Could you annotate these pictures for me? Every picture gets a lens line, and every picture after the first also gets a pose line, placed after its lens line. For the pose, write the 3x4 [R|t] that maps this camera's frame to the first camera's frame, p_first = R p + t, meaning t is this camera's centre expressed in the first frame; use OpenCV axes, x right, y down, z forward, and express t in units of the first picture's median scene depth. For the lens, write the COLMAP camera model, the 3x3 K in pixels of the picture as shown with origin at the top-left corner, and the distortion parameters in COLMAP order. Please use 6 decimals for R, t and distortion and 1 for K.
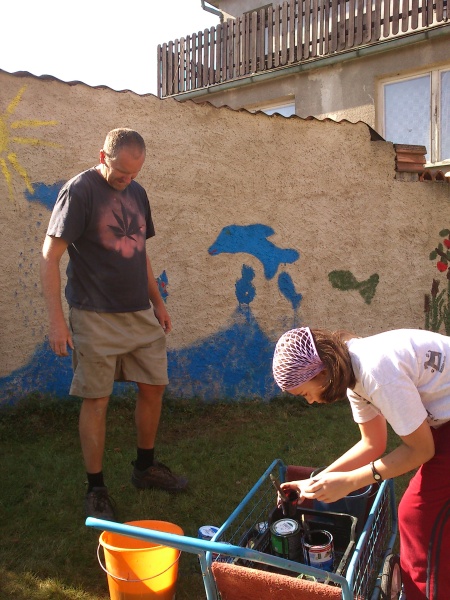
lens RADIAL K [[565.1, 0, 193.5], [0, 565.1, 300.9], [0, 0, 1]] dist [-0.160302, 0.272321]
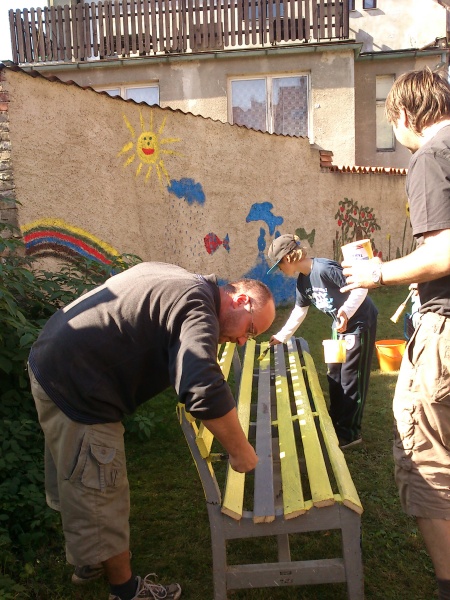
lens RADIAL K [[565.1, 0, 193.5], [0, 565.1, 300.9], [0, 0, 1]] dist [-0.160302, 0.272321]
pose [[0.878225, -0.101268, 0.467402, -0.803891], [0.053786, 0.992038, 0.113876, -0.045984], [-0.475213, -0.074869, 0.876680, -0.322040]]
